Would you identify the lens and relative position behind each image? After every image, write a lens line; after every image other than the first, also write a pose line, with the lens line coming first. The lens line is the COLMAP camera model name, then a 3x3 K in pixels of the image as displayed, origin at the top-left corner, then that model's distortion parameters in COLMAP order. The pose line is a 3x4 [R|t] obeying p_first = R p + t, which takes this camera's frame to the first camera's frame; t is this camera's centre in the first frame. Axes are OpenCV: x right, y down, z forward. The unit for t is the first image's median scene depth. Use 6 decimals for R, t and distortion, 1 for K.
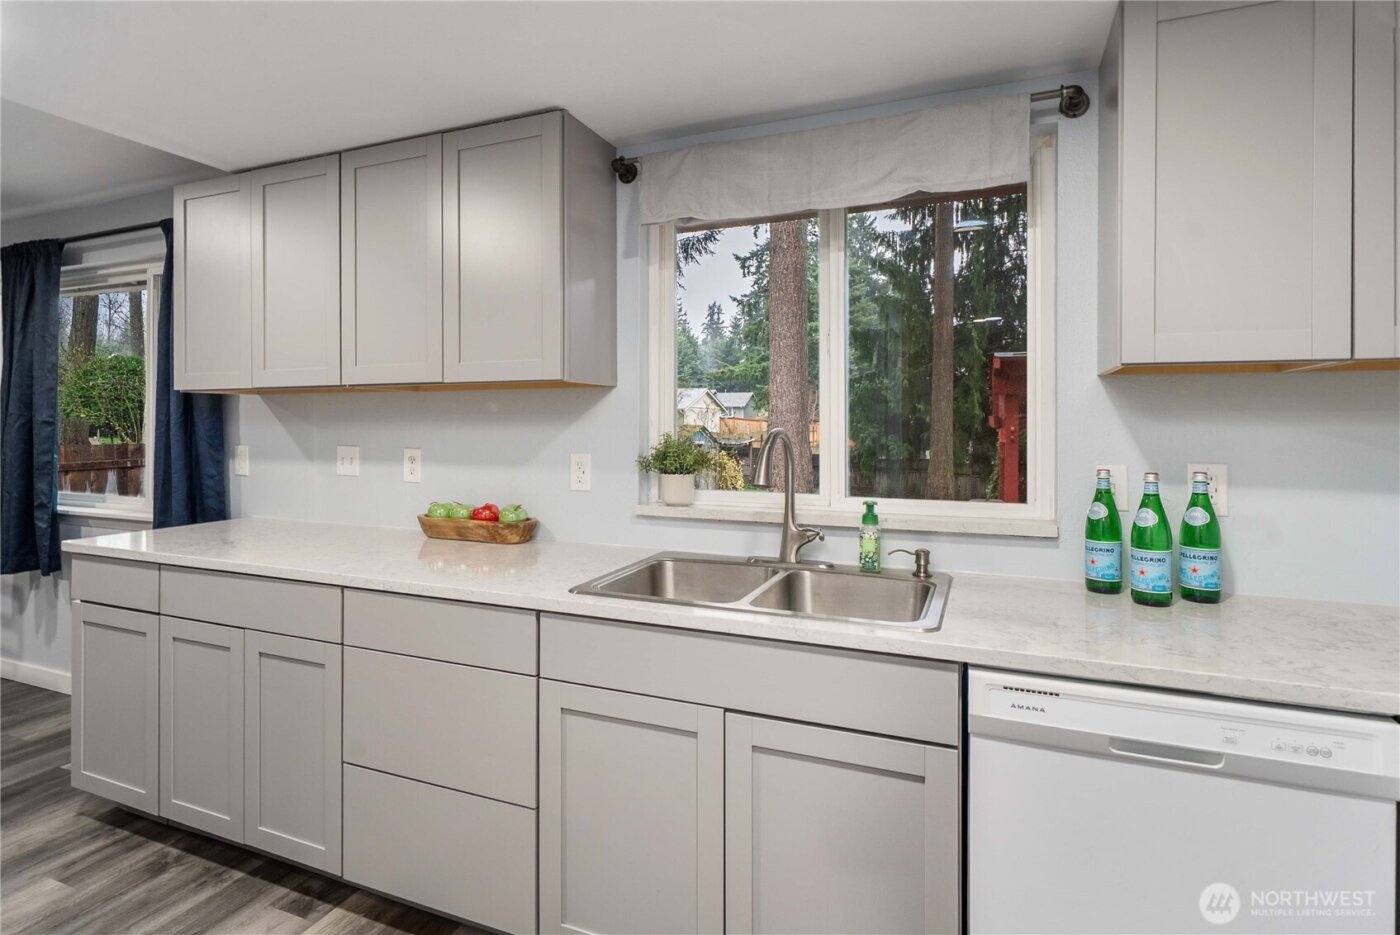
lens RADIAL K [[703.0, 0, 701.3], [0, 703.0, 422.6], [0, 0, 1]] dist [-0.005704, 0.000619]
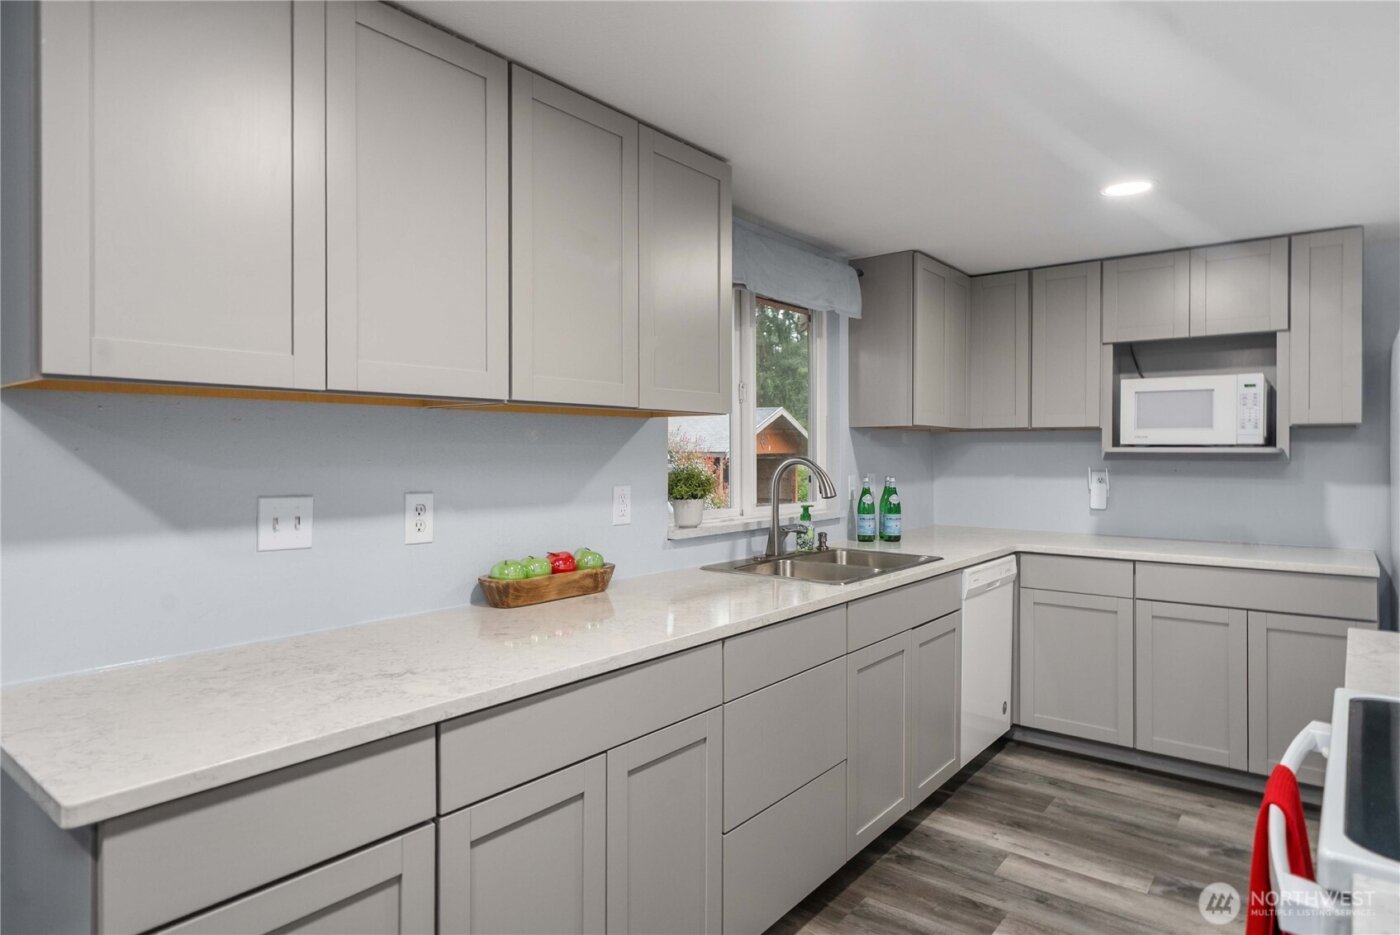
lens RADIAL K [[806.6, 0, 700.8], [0, 806.6, 457.5], [0, 0, 1]] dist [0.001572, -0.000380]
pose [[0.289918, -0.011204, 0.956986, -1.191266], [-0.004637, 0.999903, 0.013112, -0.009389], [-0.957040, -0.008239, 0.289838, 0.576703]]
